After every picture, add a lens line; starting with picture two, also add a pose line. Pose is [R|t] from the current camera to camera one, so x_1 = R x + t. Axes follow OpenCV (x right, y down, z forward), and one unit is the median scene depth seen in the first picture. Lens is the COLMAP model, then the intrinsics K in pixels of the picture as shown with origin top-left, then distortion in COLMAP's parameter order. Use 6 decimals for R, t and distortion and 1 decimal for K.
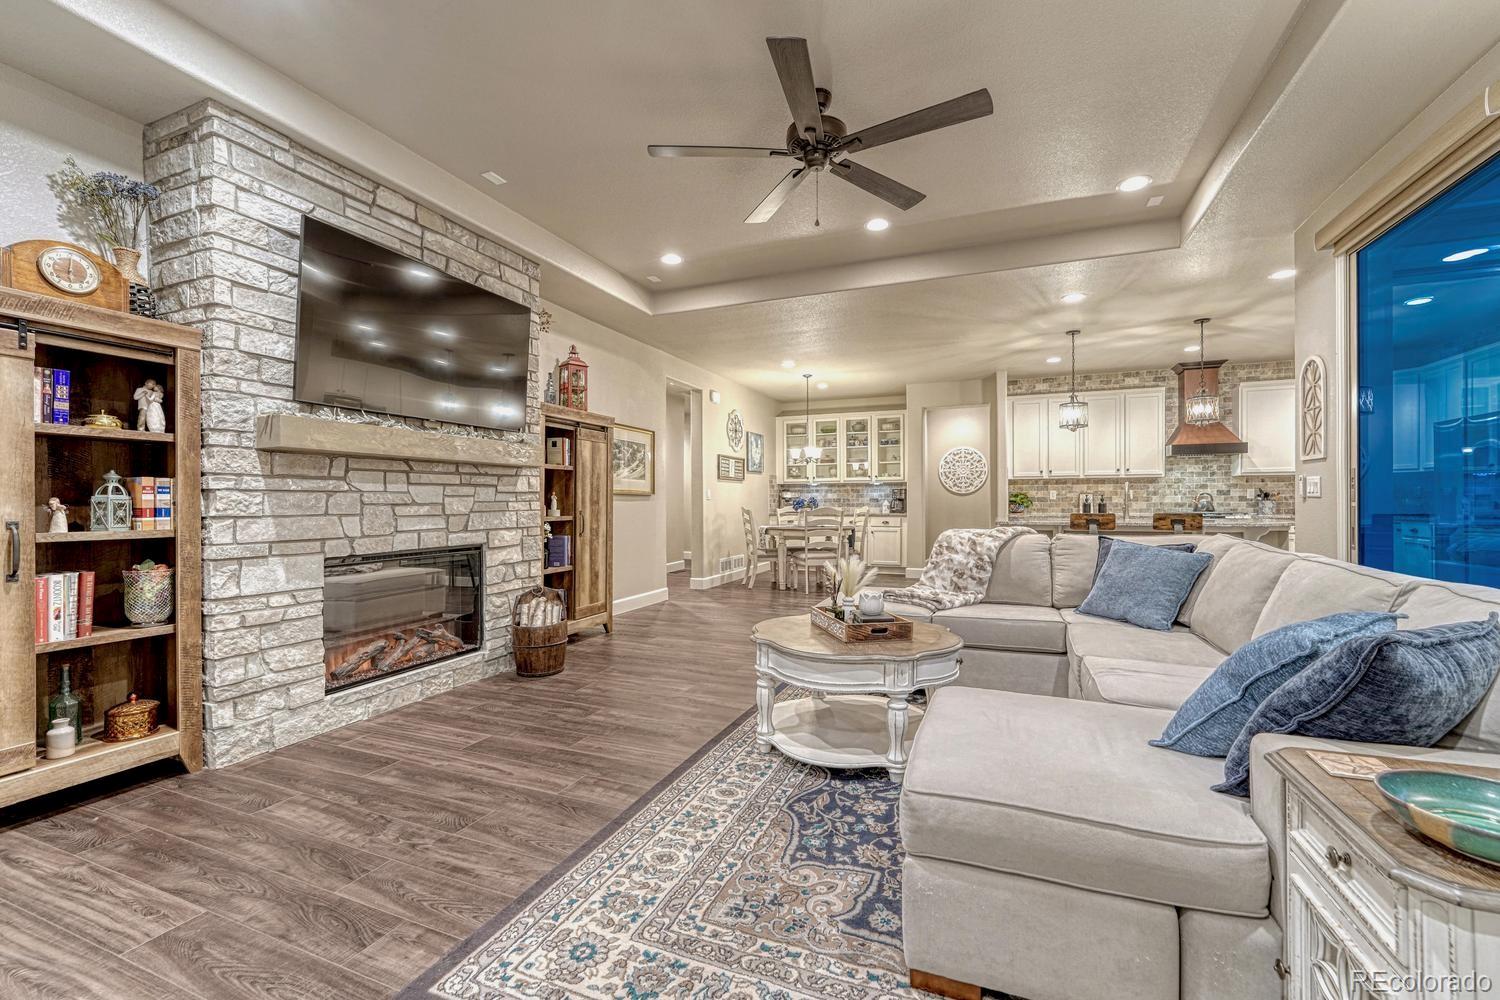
lens RADIAL K [[615.5, 0, 750.8], [0, 615.5, 506.7], [0, 0, 1]] dist [-0.012218, 0.003985]
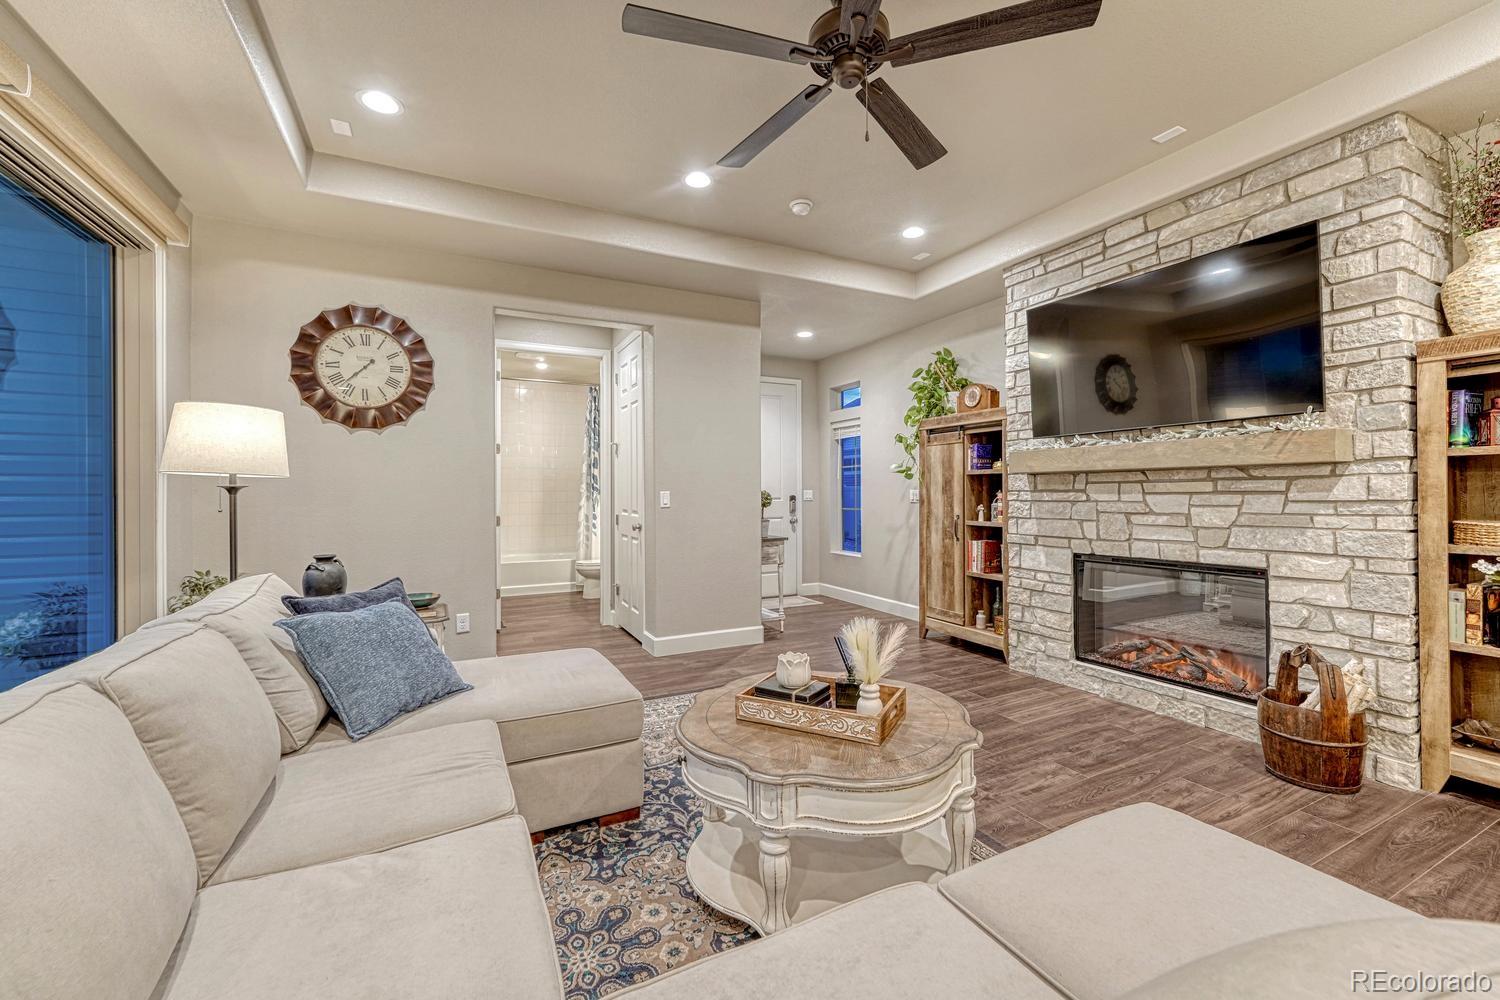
lens RADIAL K [[615.5, 0, 753.9], [0, 615.5, 489.2], [0, 0, 1]] dist [-0.012218, 0.003985]
pose [[-0.648799, 0.002098, -0.760957, 0.528928], [0.001086, 0.999998, 0.001831, -0.038822], [0.760959, 0.000362, -0.648800, 0.971340]]
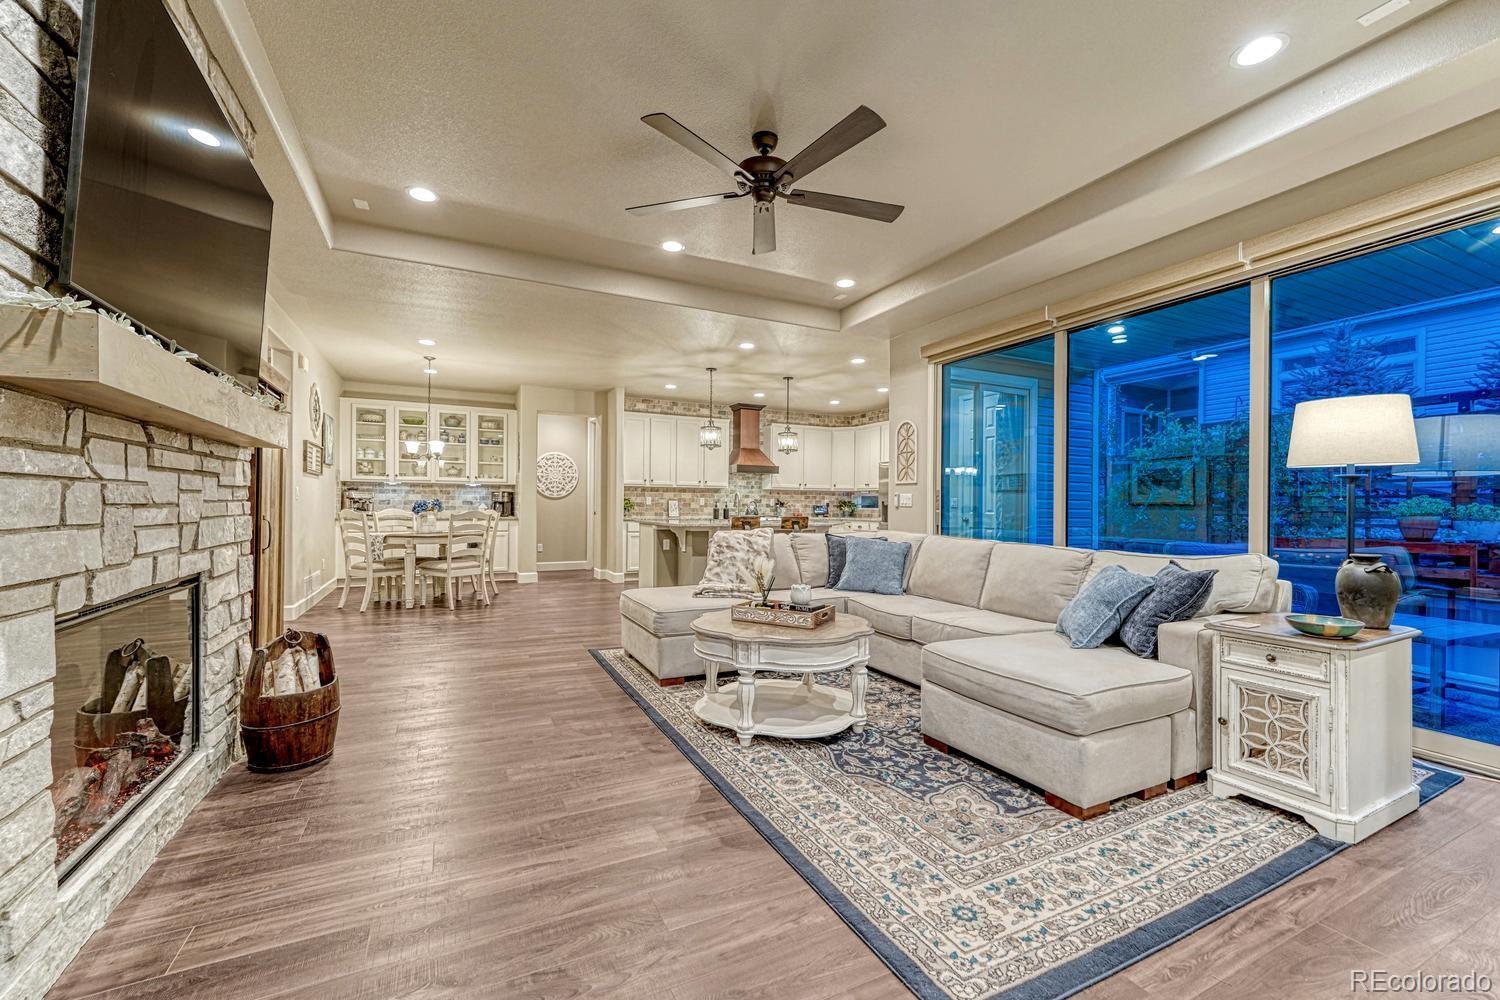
lens RADIAL K [[615.5, 0, 742.9], [0, 615.5, 508.3], [0, 0, 1]] dist [-0.012218, 0.003985]
pose [[0.667771, 0.007357, 0.744331, -0.507624], [-0.005784, 0.999972, -0.004694, -0.001168], [-0.744344, -0.001171, 0.667795, 0.202945]]
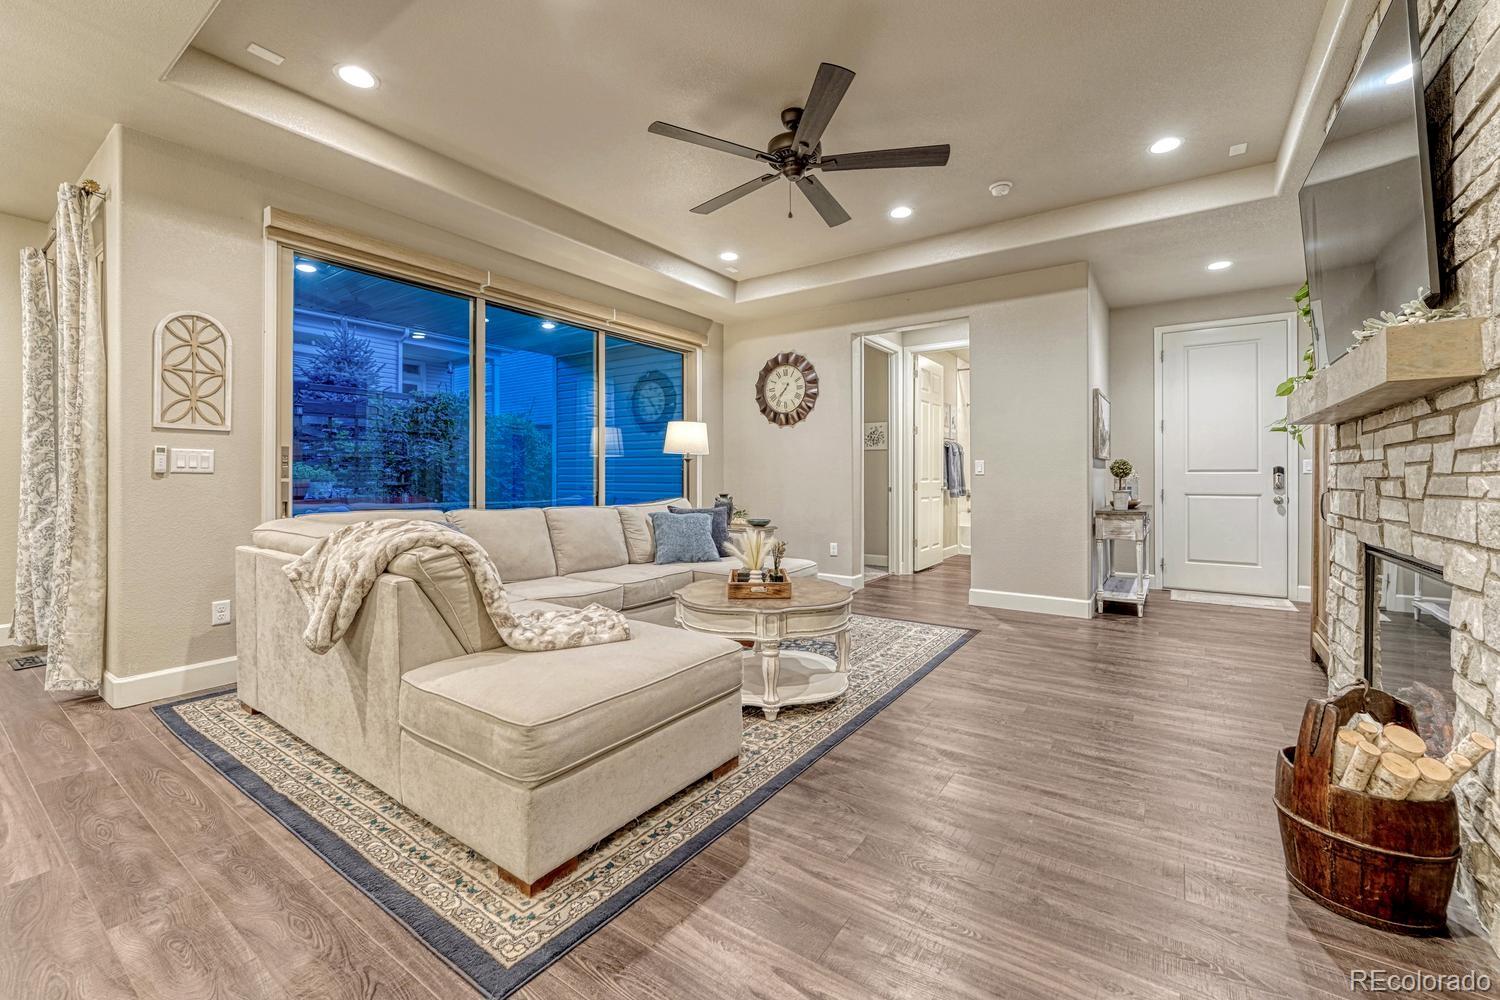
lens RADIAL K [[615.5, 0, 743.7], [0, 615.5, 477.3], [0, 0, 1]] dist [-0.012218, 0.003985]
pose [[-0.975587, 0.002129, 0.219604, -0.031581], [0.004096, 0.999955, 0.008504, -0.011116], [-0.219577, 0.009196, -0.975552, 1.470041]]
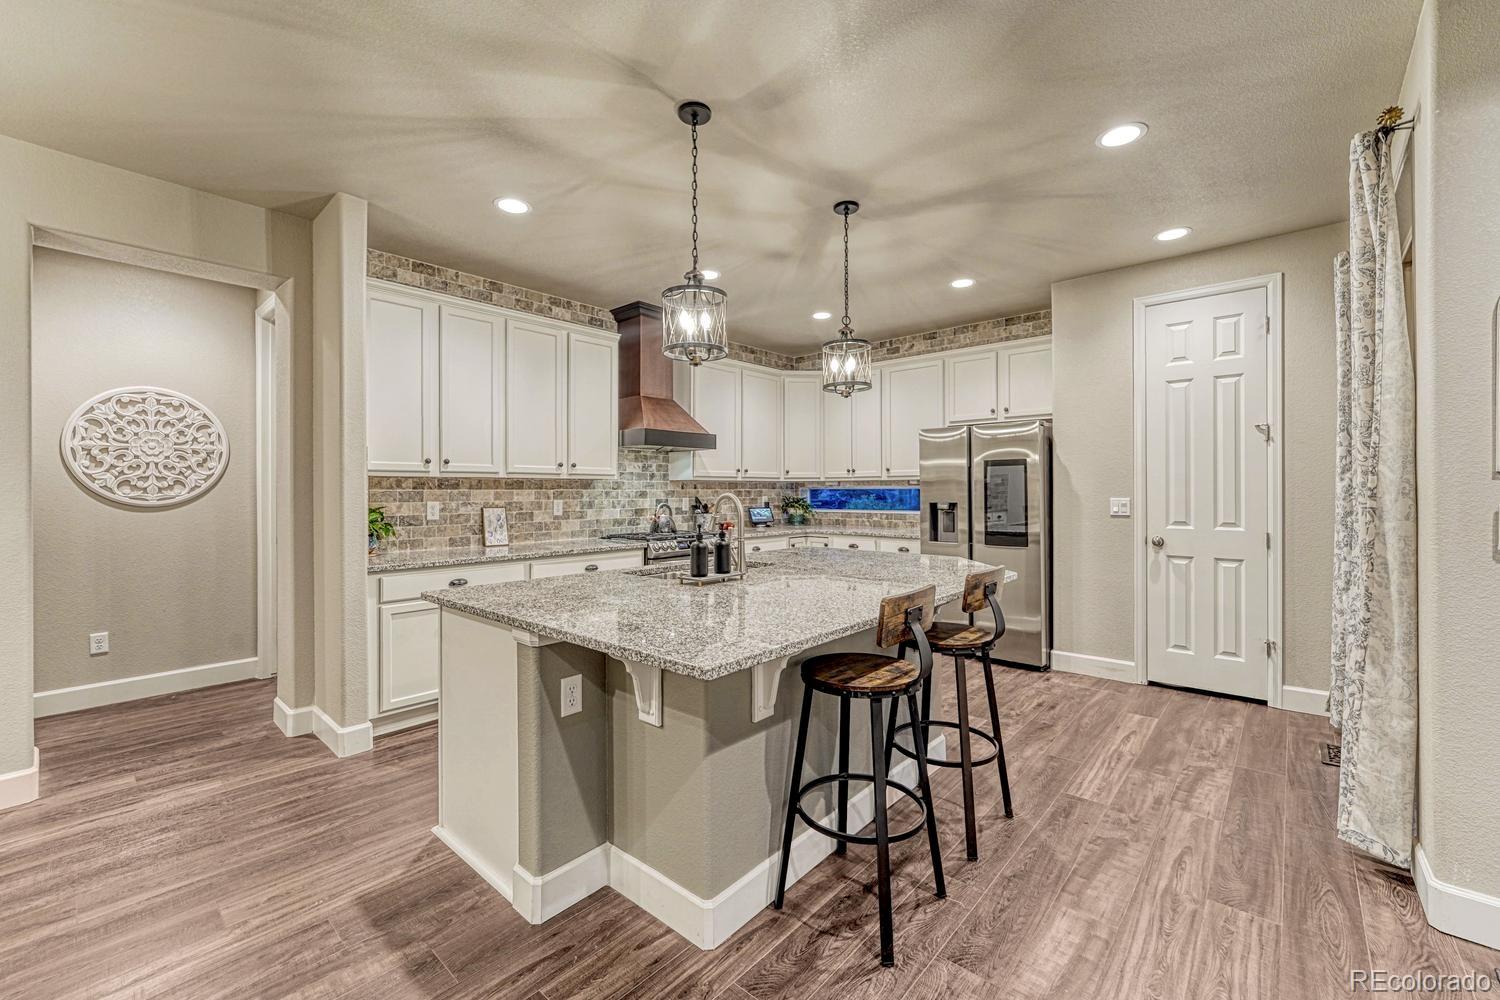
lens RADIAL K [[615.5, 0, 750.1], [0, 615.5, 491.3], [0, 0, 1]] dist [-0.012218, 0.003985]
pose [[0.331637, 0.002503, 0.943404, 0.256038], [0.010738, 0.999922, -0.006428, -0.058366], [-0.943346, 0.012262, 0.331585, 1.252827]]
